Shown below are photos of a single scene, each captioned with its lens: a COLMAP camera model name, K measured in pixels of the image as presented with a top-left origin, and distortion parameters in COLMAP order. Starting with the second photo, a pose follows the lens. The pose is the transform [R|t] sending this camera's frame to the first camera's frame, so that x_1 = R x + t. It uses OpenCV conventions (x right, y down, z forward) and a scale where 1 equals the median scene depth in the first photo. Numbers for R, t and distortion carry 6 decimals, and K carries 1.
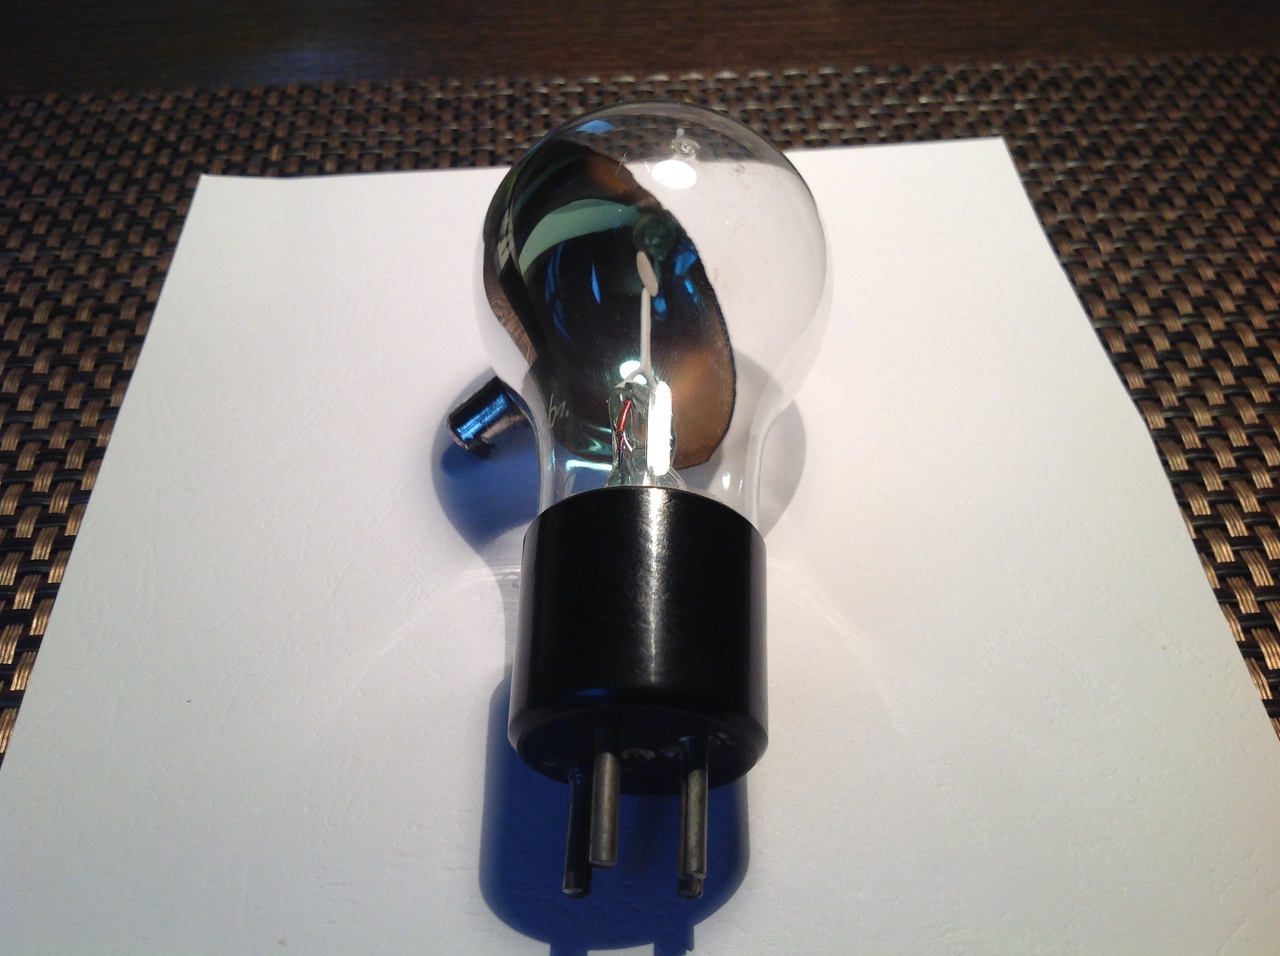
lens RADIAL K [[1299.4, 0, 640.0], [0, 1299.4, 478.0], [0, 0, 1]] dist [0.089234, -0.517355]
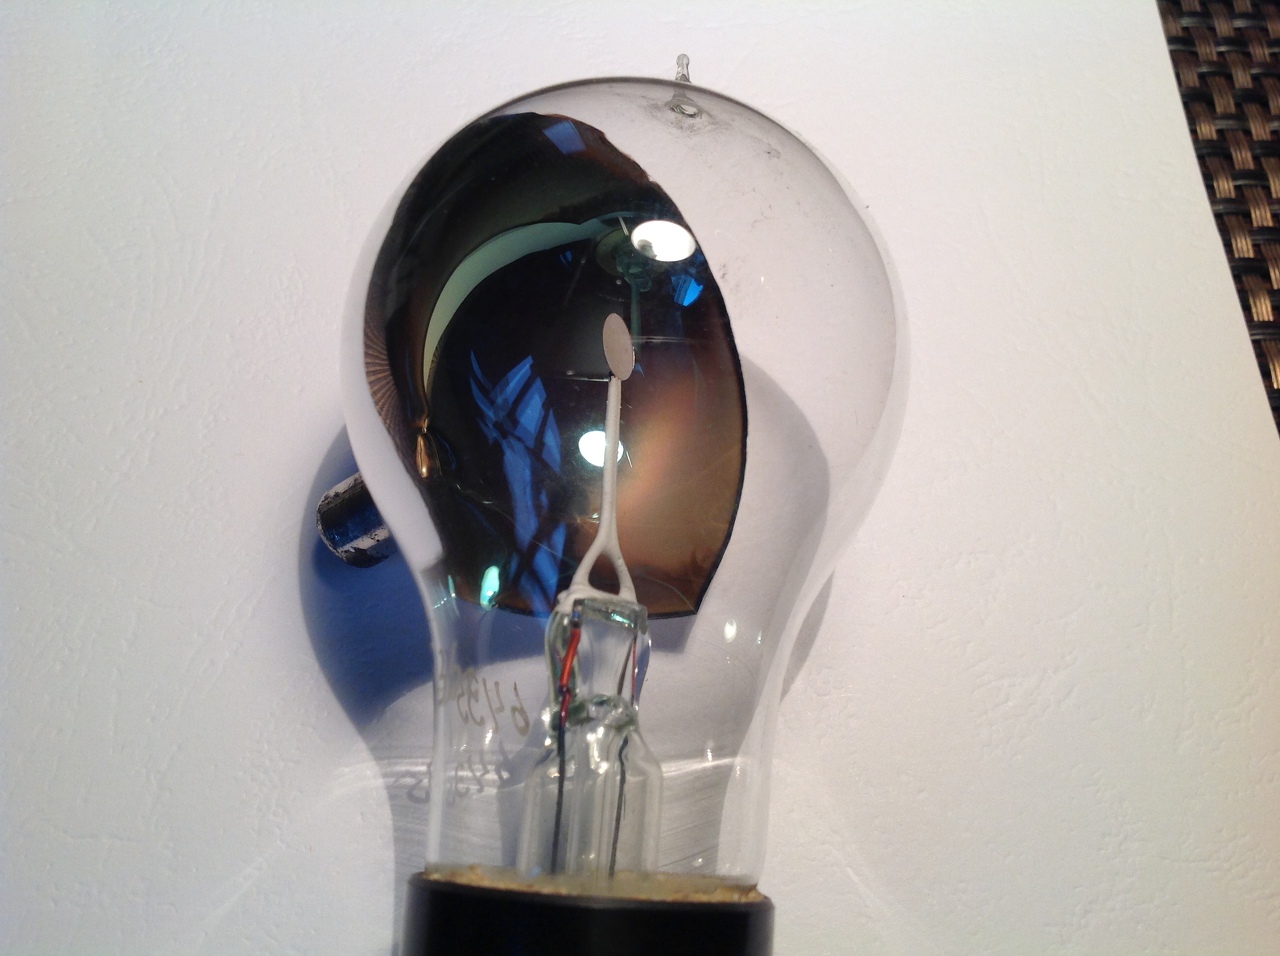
lens RADIAL K [[1311.8, 0, 625.4], [0, 1311.8, 477.7], [0, 0, 1]] dist [-0.018446, -0.037445]
pose [[0.998884, 0.039924, 0.025226, -0.004151], [-0.045978, 0.944099, 0.326440, -0.259606], [-0.010784, -0.327236, 0.944881, 0.315090]]
